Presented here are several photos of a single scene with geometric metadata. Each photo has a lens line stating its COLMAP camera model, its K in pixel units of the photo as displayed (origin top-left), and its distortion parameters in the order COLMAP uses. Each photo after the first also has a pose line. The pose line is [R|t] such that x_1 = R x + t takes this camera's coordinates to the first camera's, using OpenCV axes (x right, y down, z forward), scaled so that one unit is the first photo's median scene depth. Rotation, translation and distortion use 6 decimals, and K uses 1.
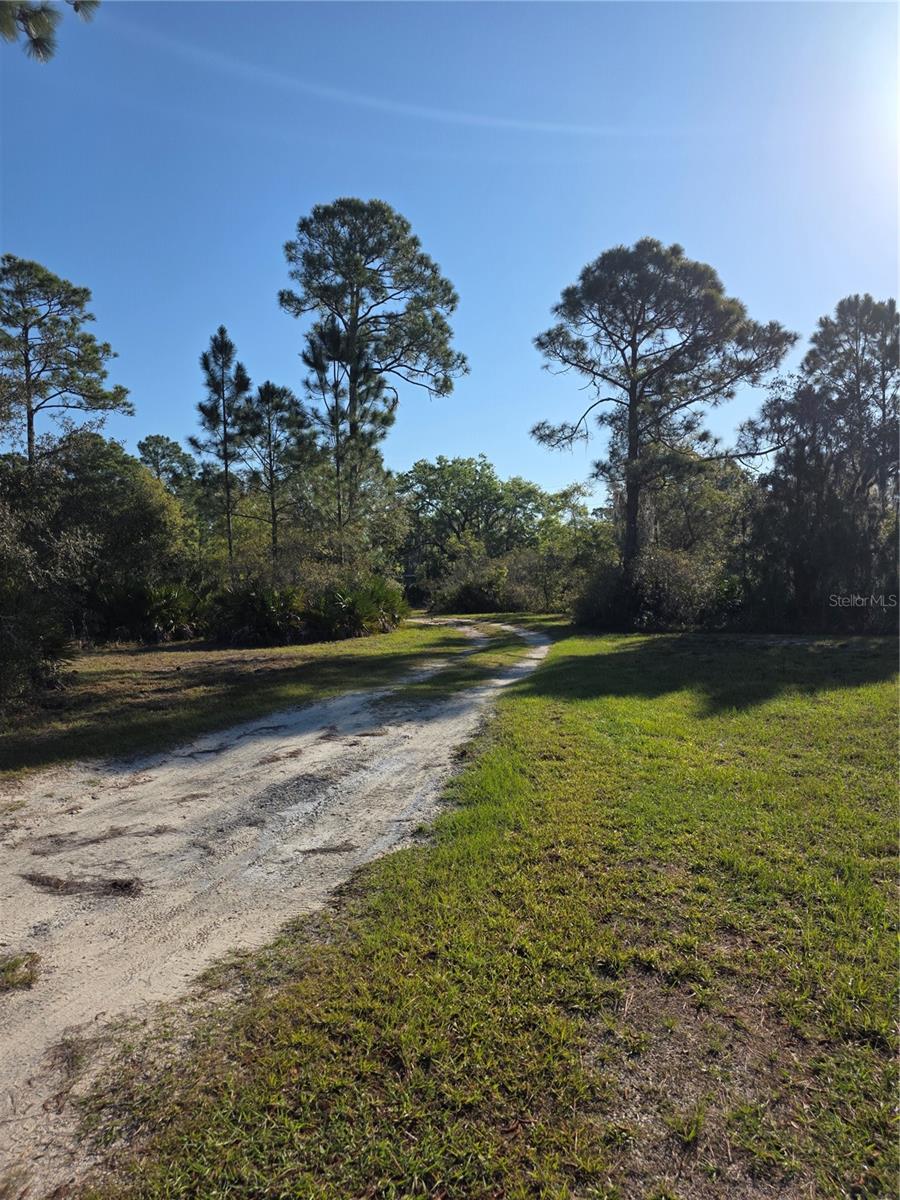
lens RADIAL K [[800.5, 0, 450.0], [0, 800.5, 600.0], [0, 0, 1]] dist [0.048001, -0.049693]
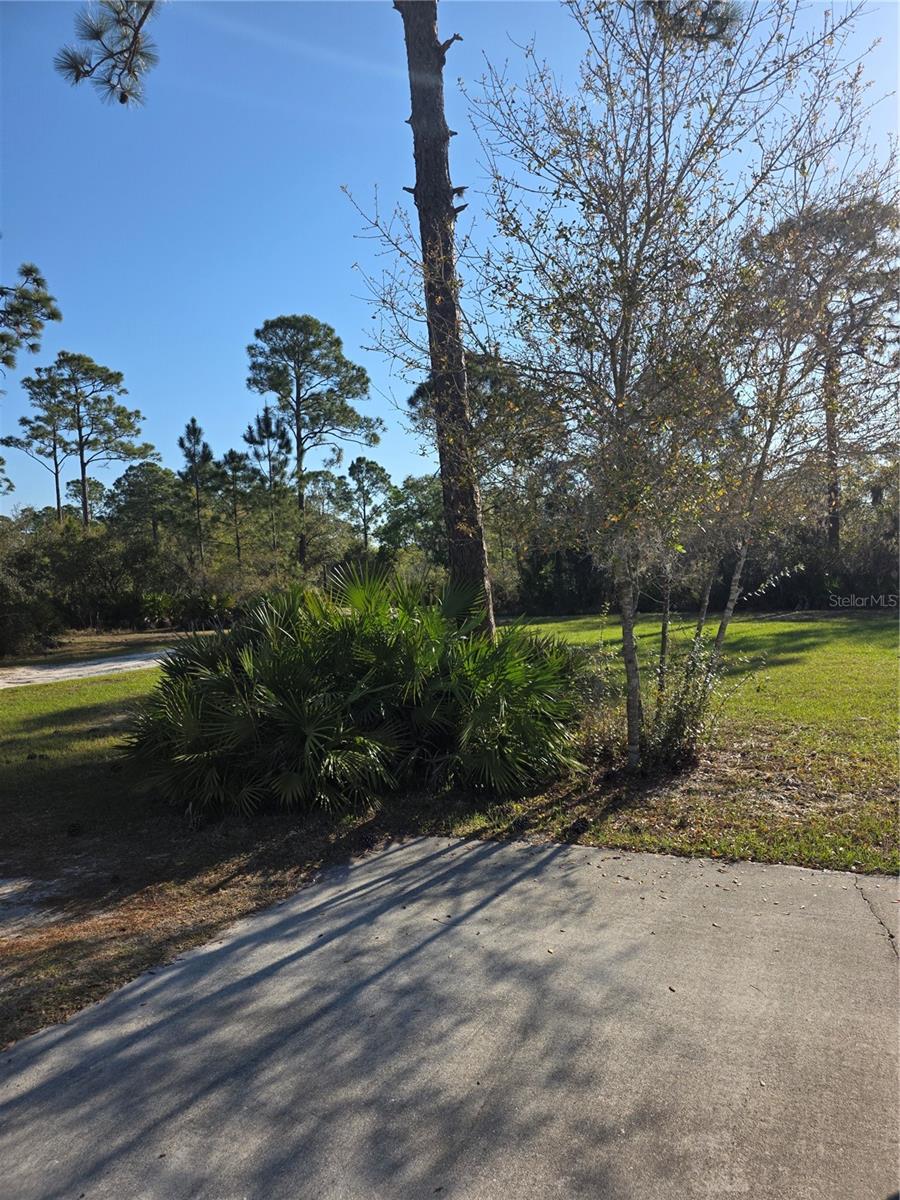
lens RADIAL K [[800.5, 0, 450.0], [0, 800.5, 600.0], [0, 0, 1]] dist [0.048001, -0.049693]
pose [[0.995692, -0.020904, -0.090334, 0.260533], [0.021256, 0.999770, 0.002936, -0.000261], [0.090251, -0.004843, 0.995907, -0.355478]]
